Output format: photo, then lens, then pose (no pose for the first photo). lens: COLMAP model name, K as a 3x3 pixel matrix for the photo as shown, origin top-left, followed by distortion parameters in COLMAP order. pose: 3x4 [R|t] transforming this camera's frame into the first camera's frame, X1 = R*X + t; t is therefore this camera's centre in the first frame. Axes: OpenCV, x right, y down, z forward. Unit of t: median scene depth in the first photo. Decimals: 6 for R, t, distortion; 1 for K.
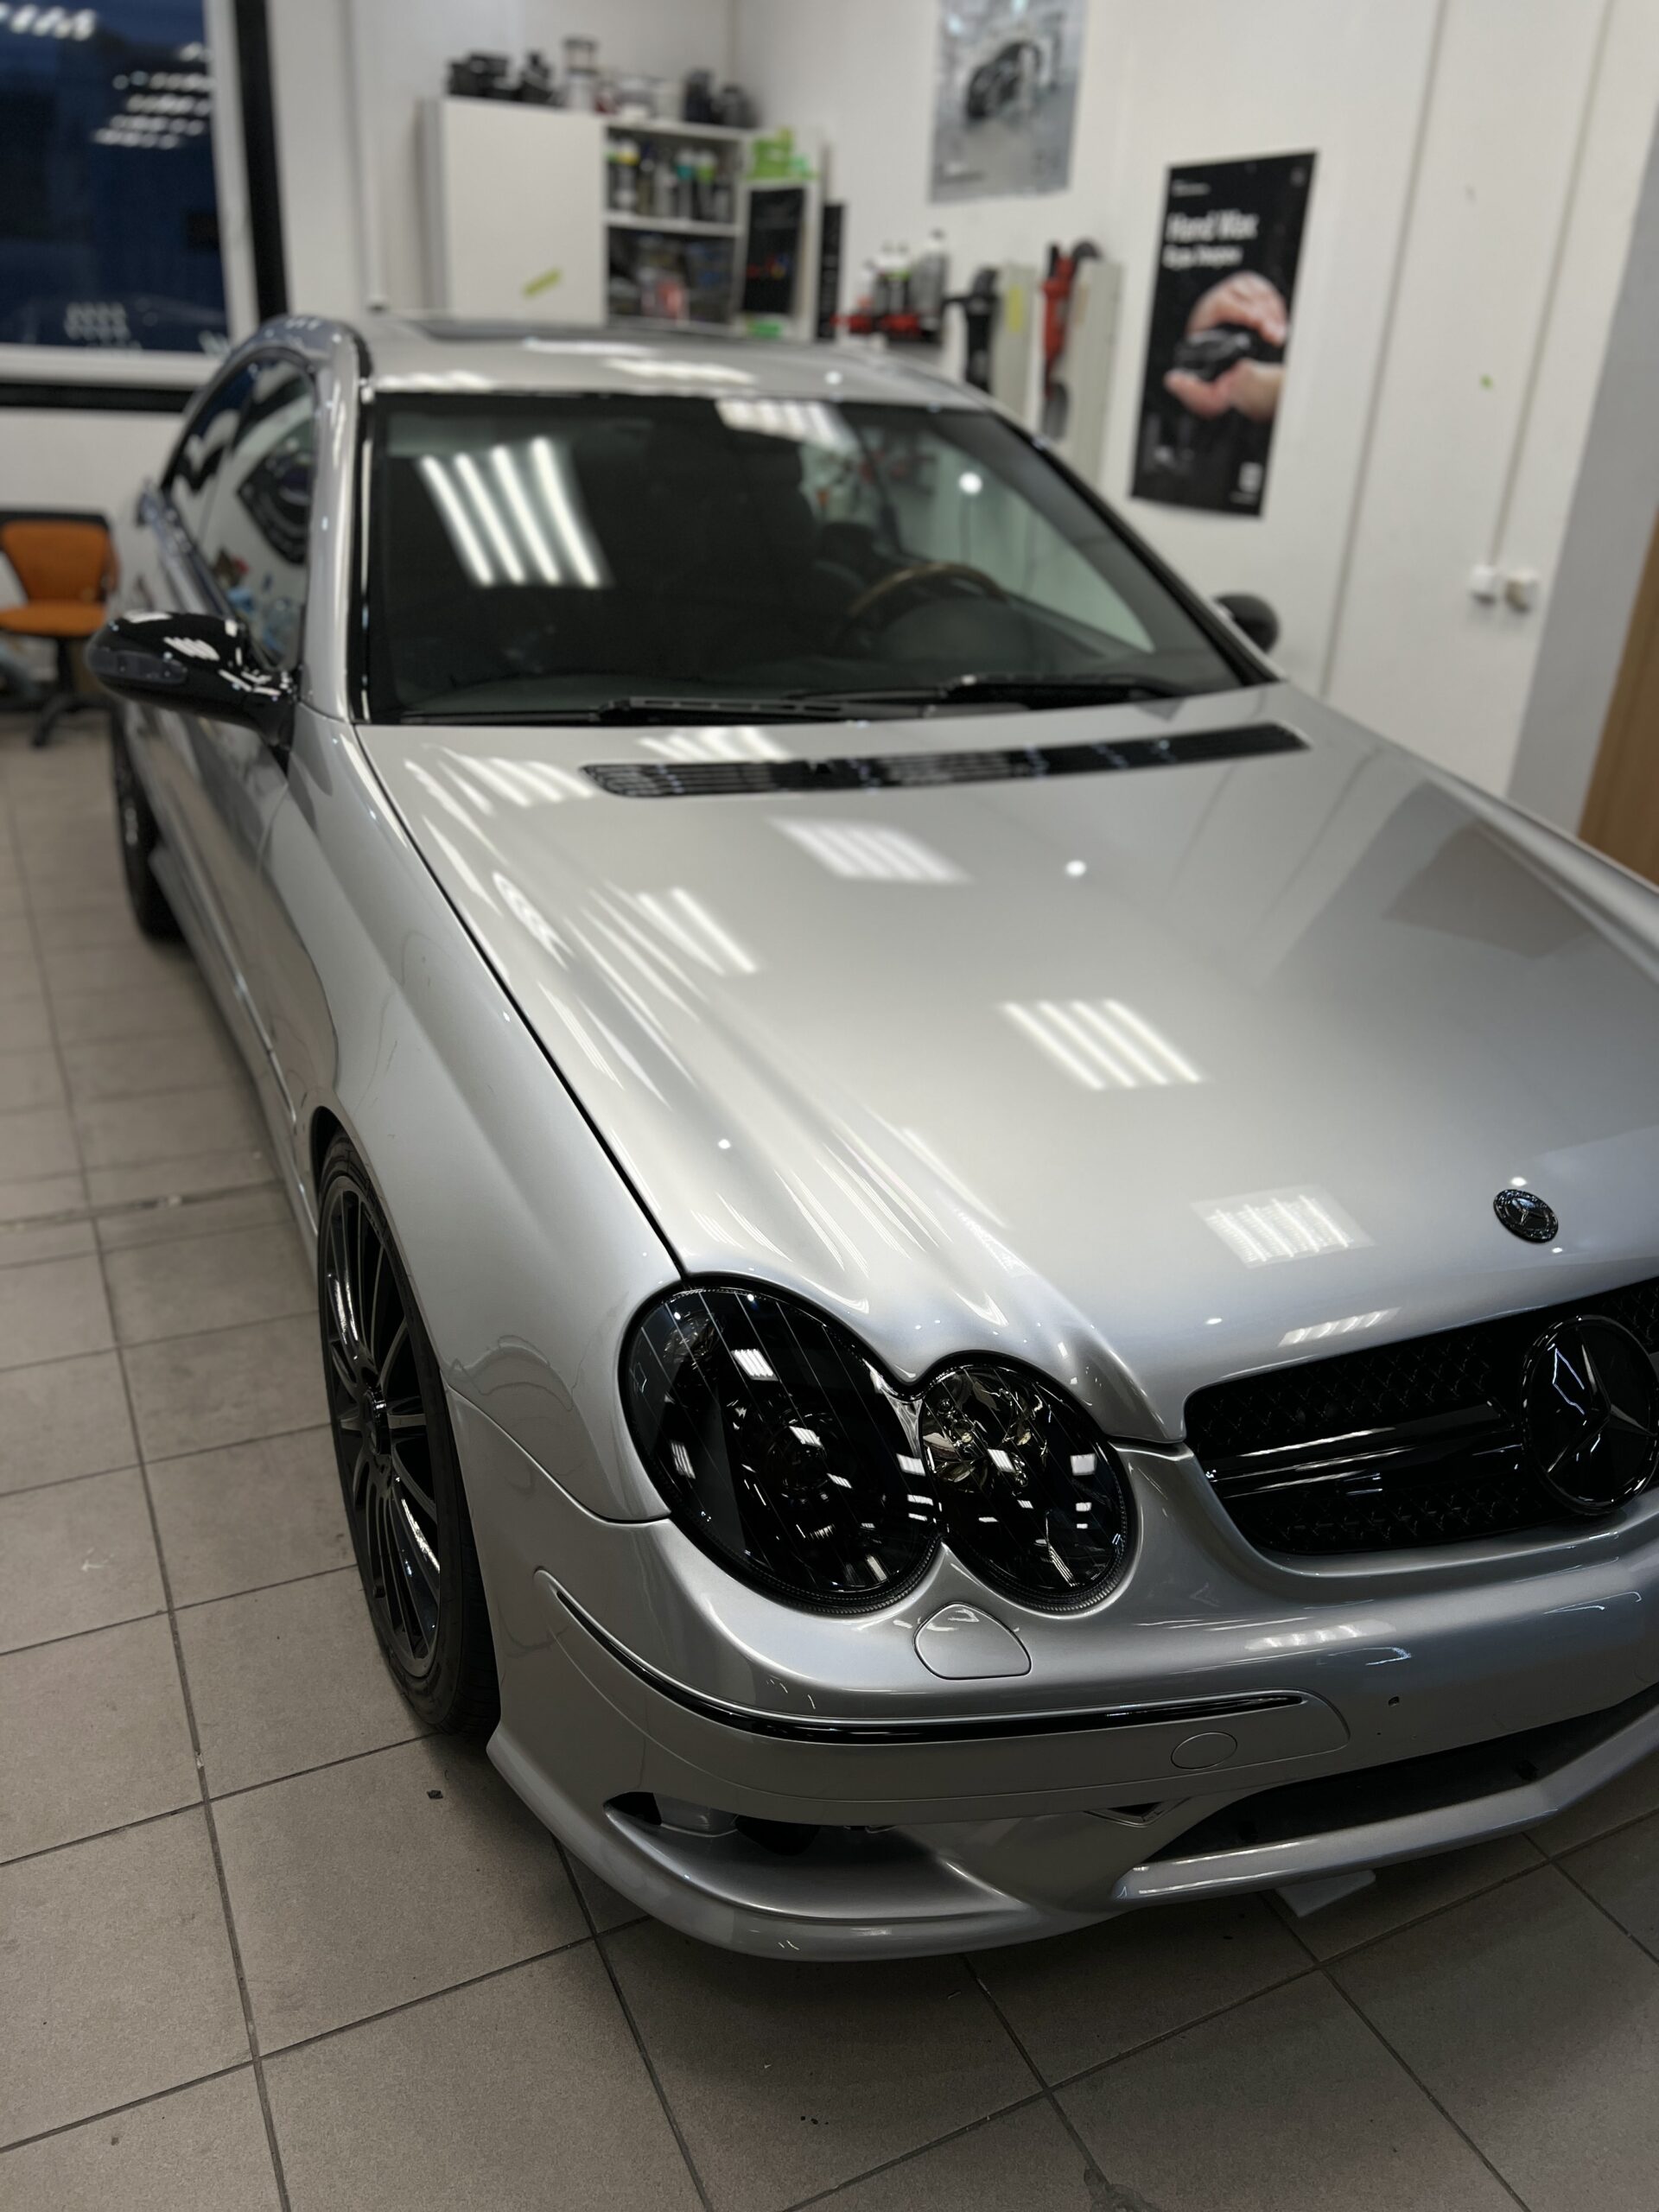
lens RADIAL K [[1708.0, 0, 829.5], [0, 1708.0, 1106.0], [0, 0, 1]] dist [0.006072, -0.003809]
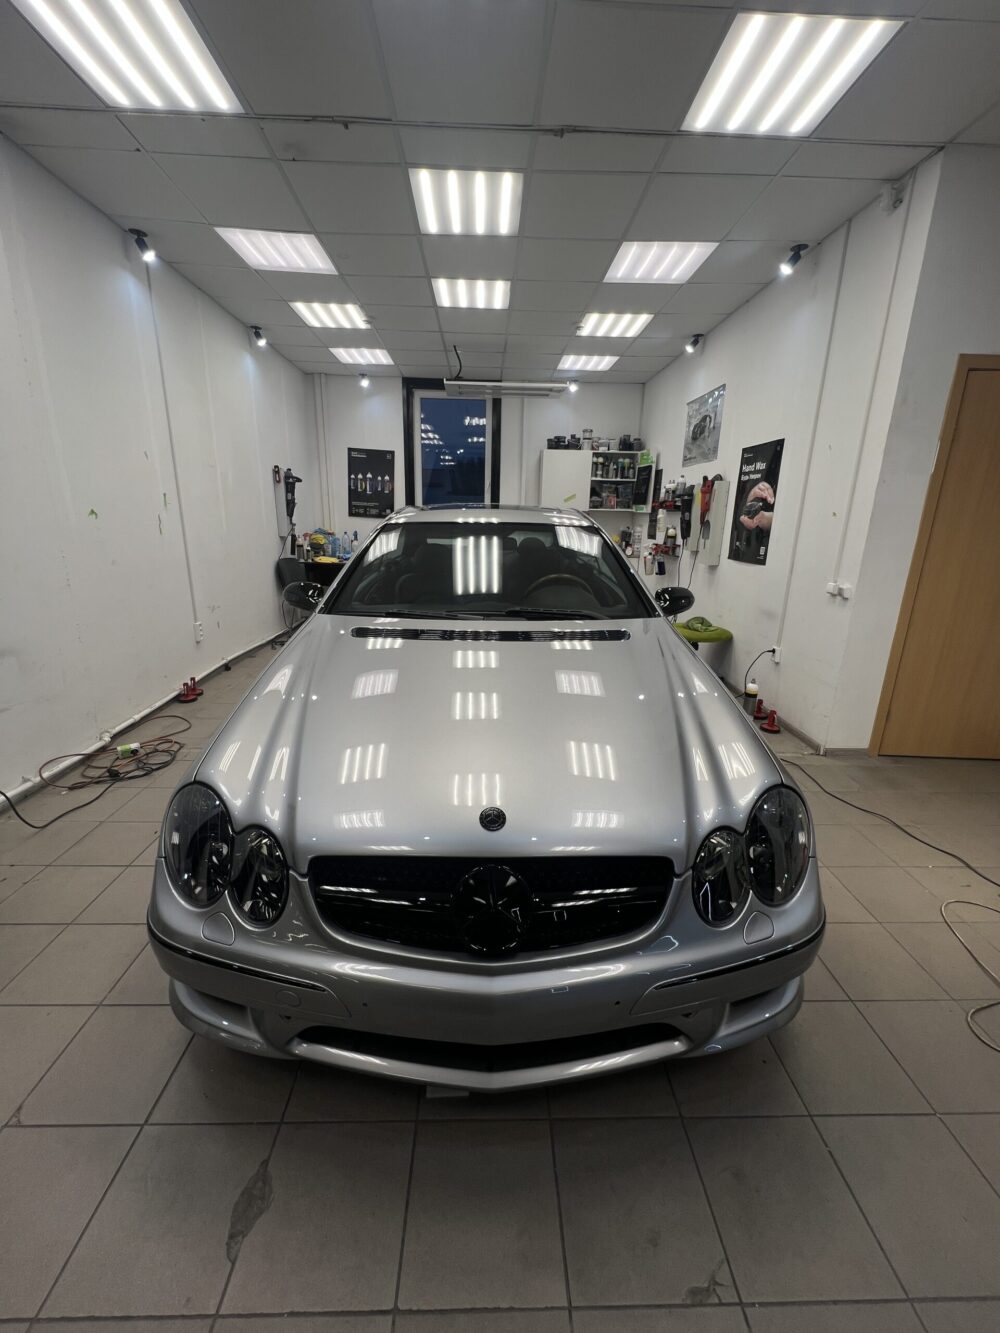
lens RADIAL K [[541.3, 0, 498.6], [0, 541.3, 653.9], [0, 0, 1]] dist [-0.002221, -0.000348]
pose [[0.903969, 0.074878, -0.420991, 0.206797], [-0.148136, 0.978418, -0.144060, -0.015641], [0.401118, 0.192590, 0.895552, 0.073850]]
